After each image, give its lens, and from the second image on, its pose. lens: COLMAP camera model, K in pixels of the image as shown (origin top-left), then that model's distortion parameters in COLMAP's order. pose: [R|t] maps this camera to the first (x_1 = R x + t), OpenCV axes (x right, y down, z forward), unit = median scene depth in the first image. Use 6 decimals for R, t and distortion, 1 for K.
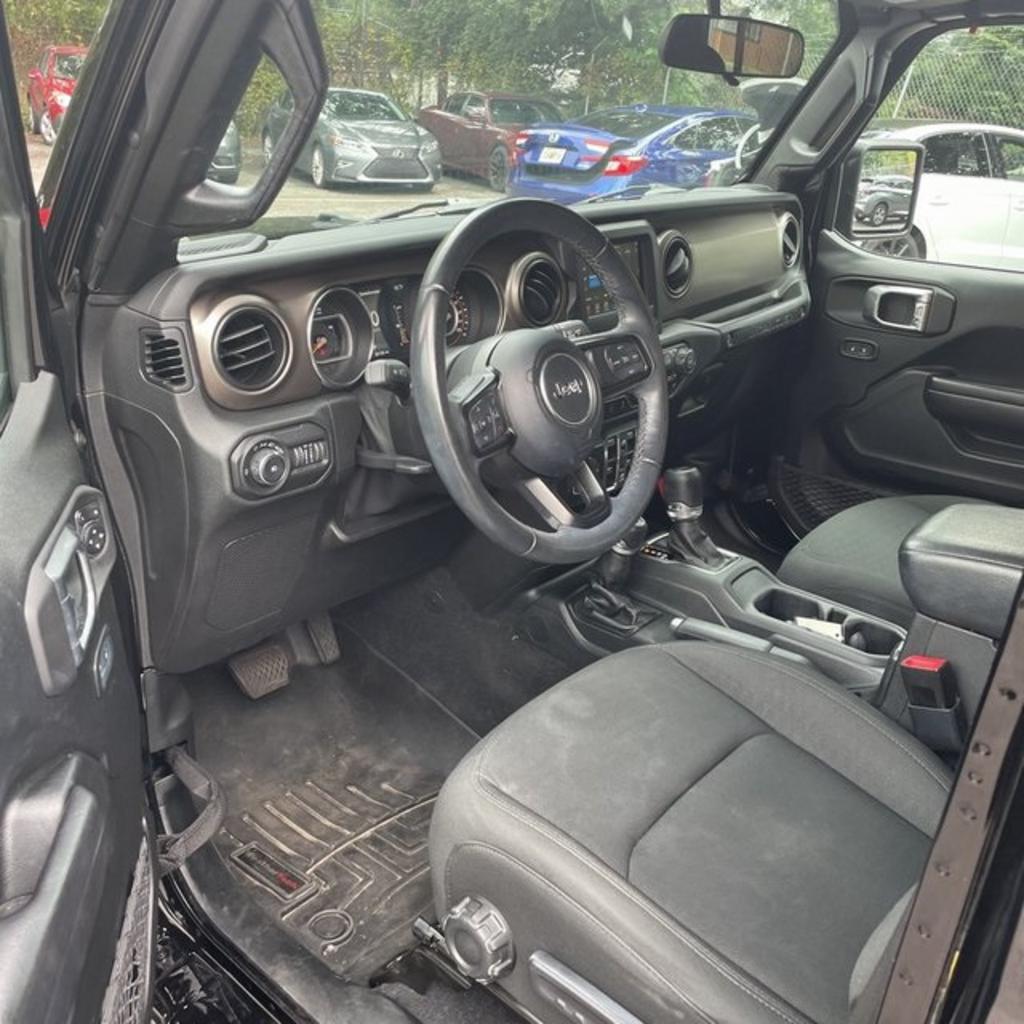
lens RADIAL K [[1029.4, 0, 507.8], [0, 1029.4, 499.8], [0, 0, 1]] dist [0.090142, -0.120744]
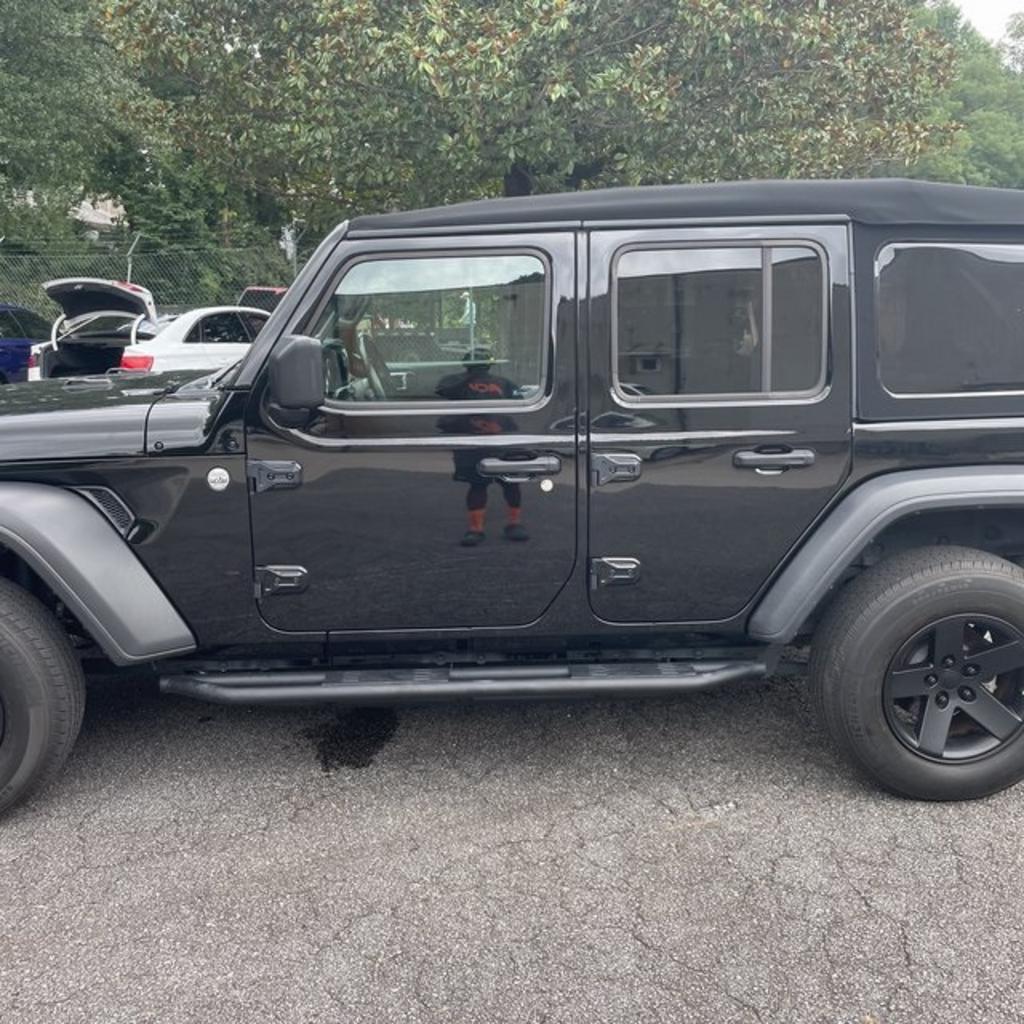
lens RADIAL K [[1029.4, 0, 507.8], [0, 1029.4, 499.8], [0, 0, 1]] dist [0.090142, -0.120744]
pose [[0.730371, -0.179394, 0.659072, -0.192299], [0.284392, 0.957150, -0.054630, 0.050568], [-0.621031, 0.227335, 0.750093, -0.155581]]
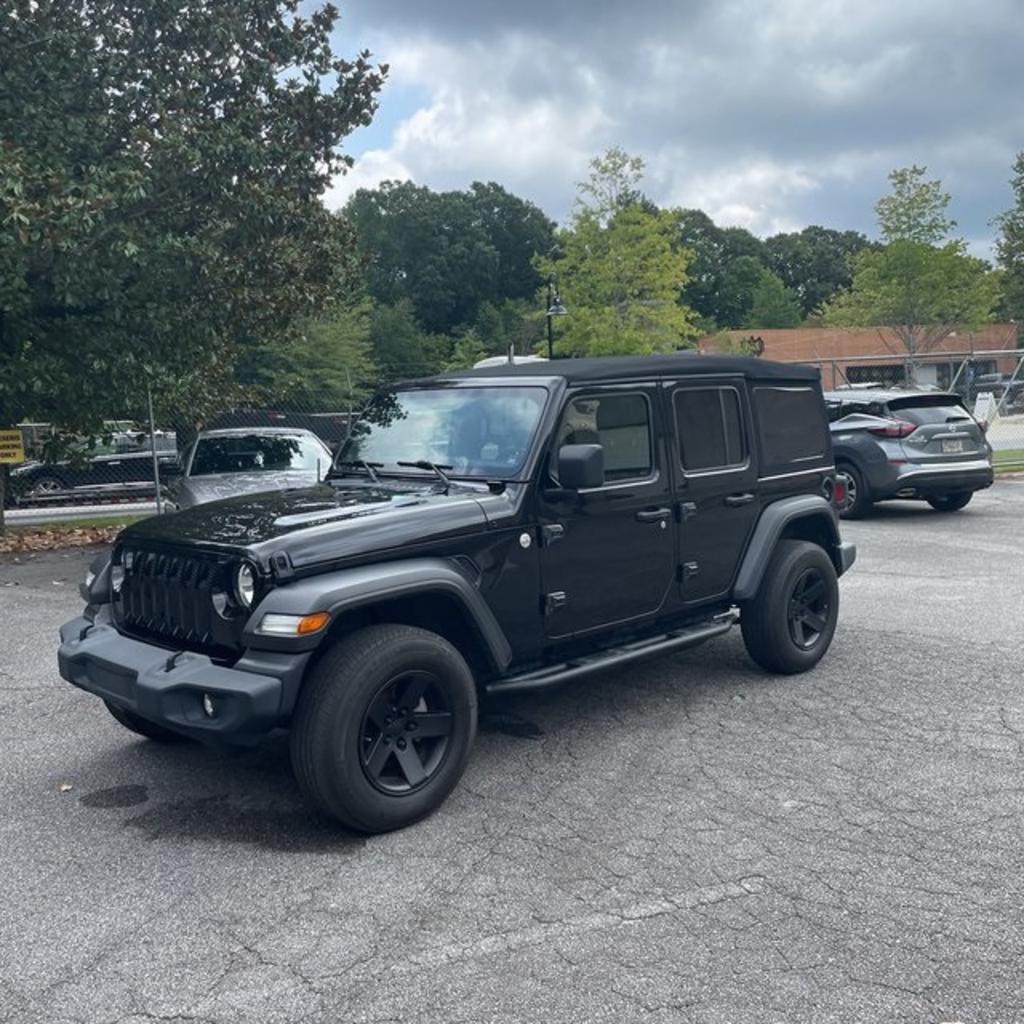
lens RADIAL K [[1029.4, 0, 507.8], [0, 1029.4, 499.8], [0, 0, 1]] dist [0.090142, -0.120744]
pose [[0.093807, -0.131918, 0.986812, -0.506486], [0.400718, 0.912354, 0.083872, -0.053891], [-0.911387, 0.387565, 0.138447, 0.058020]]
